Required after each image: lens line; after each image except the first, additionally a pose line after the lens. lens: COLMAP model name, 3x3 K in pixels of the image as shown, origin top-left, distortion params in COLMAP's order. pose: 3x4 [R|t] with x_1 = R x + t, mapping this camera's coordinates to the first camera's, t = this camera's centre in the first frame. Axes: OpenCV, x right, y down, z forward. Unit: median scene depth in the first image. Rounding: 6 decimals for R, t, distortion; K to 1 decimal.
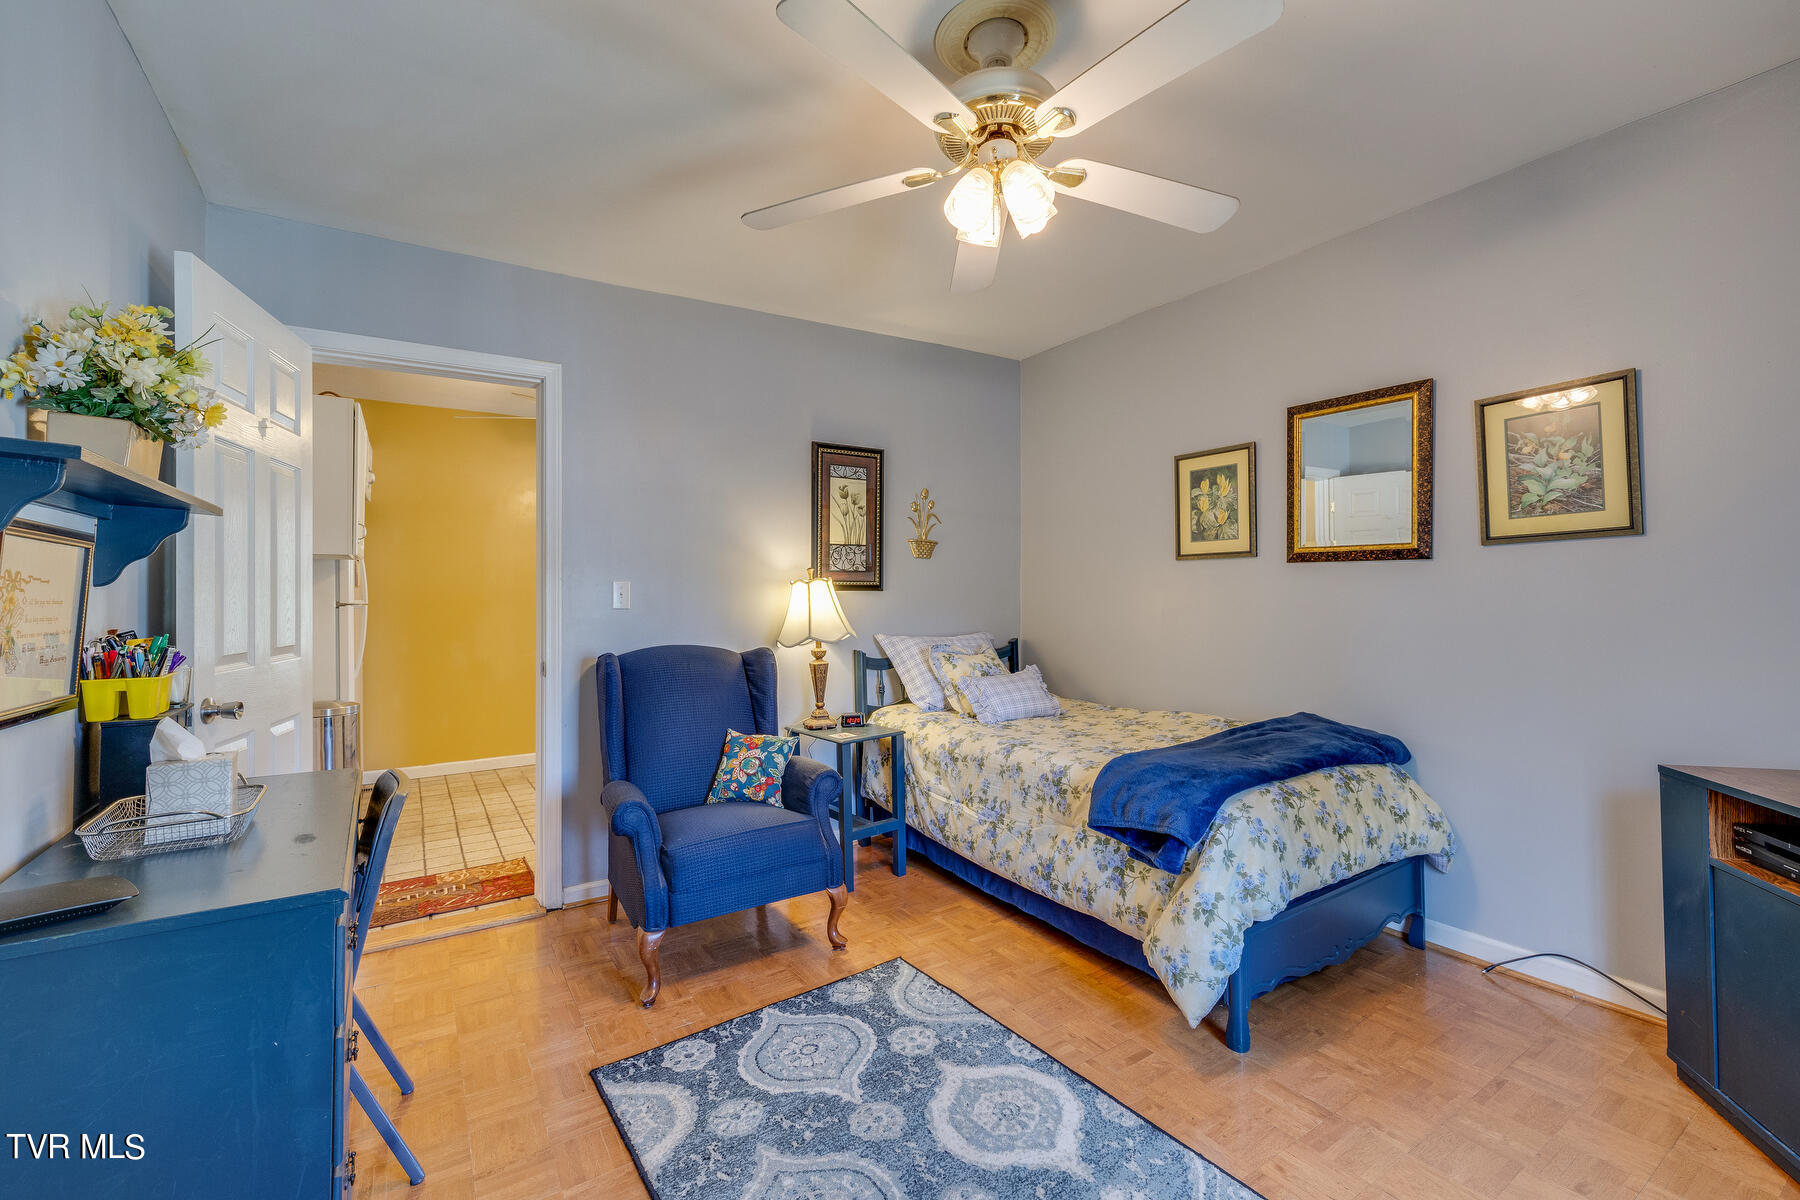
lens RADIAL K [[757.7, 0, 904.3], [0, 757.7, 605.4], [0, 0, 1]] dist [-0.000563, -0.000137]
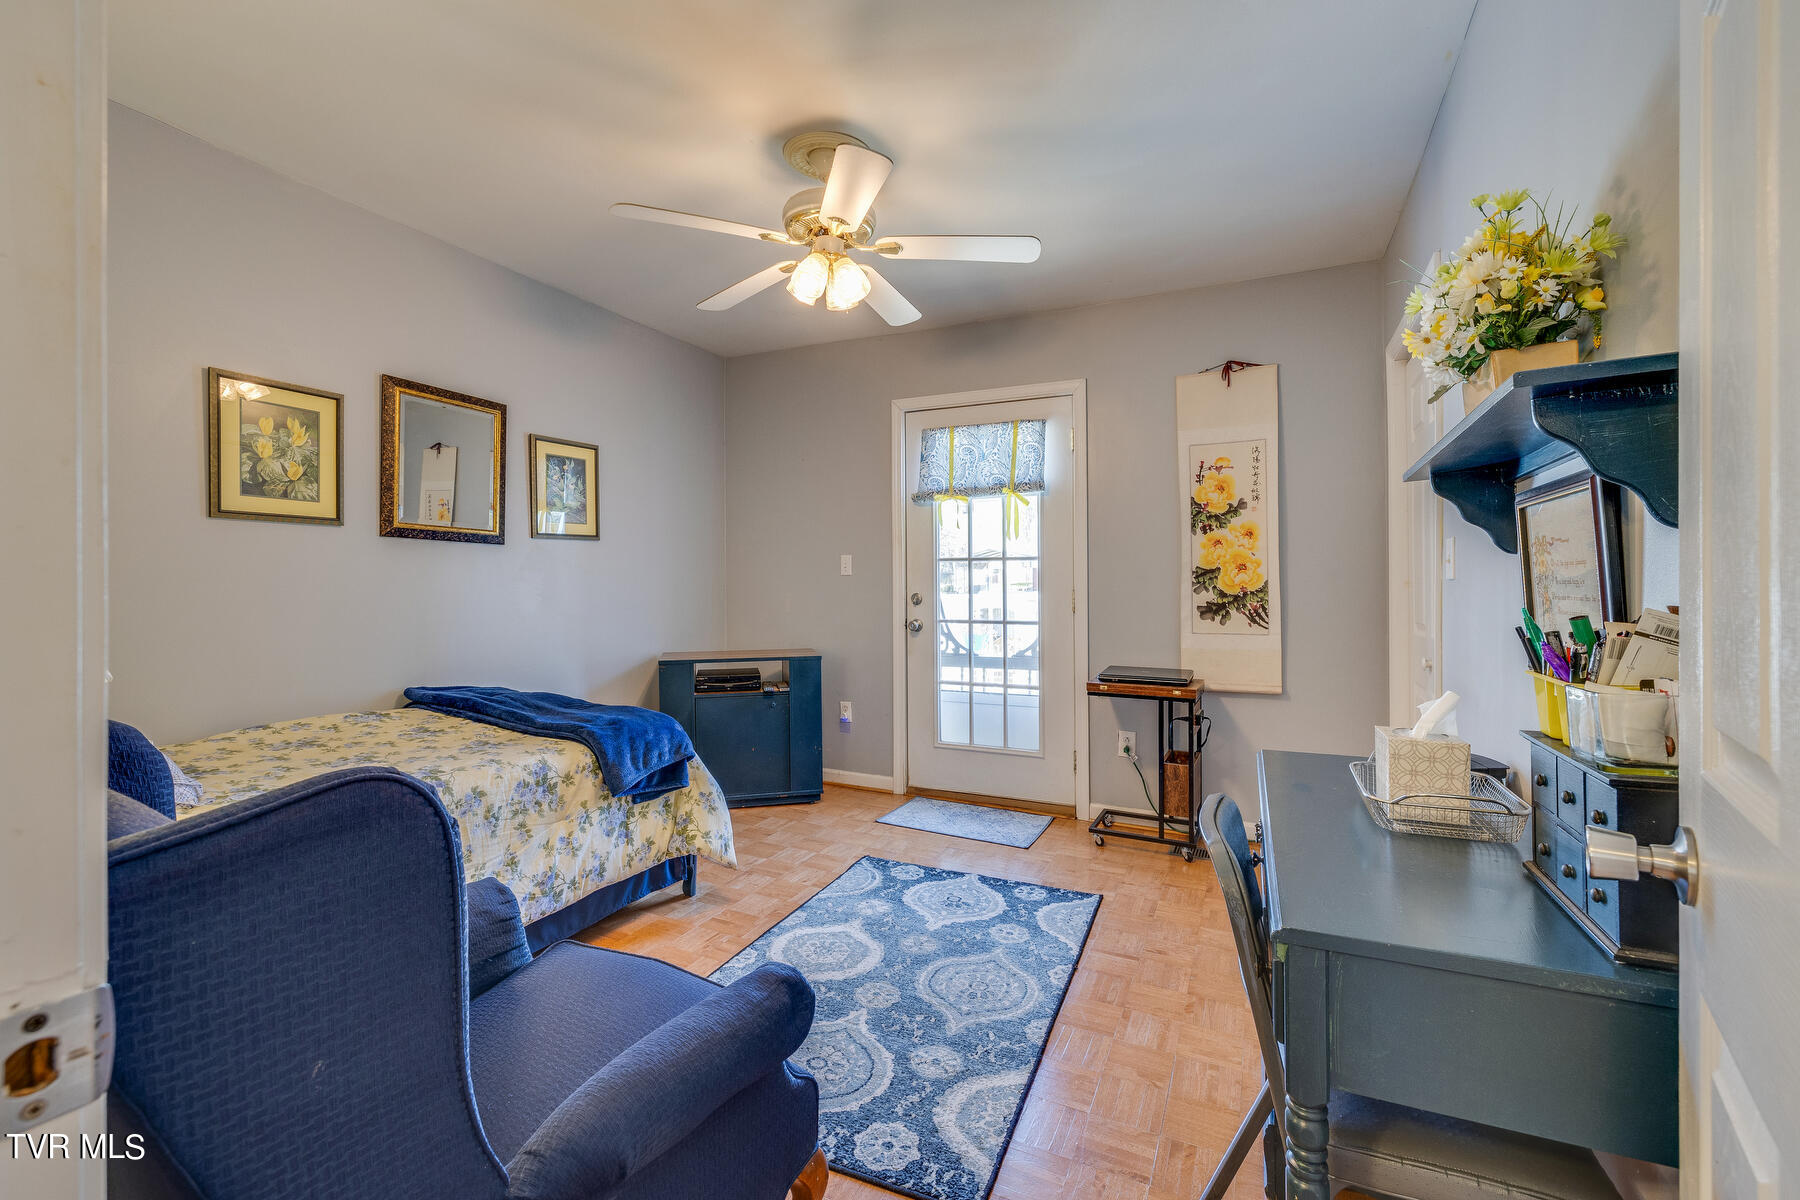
lens RADIAL K [[757.7, 0, 903.5], [0, 757.7, 581.2], [0, 0, 1]] dist [-0.000563, -0.000137]
pose [[-0.519743, 0.003354, 0.854316, -0.816610], [0.007670, 0.999970, 0.000740, 0.005800], [-0.854288, 0.006938, -0.519753, 1.174609]]
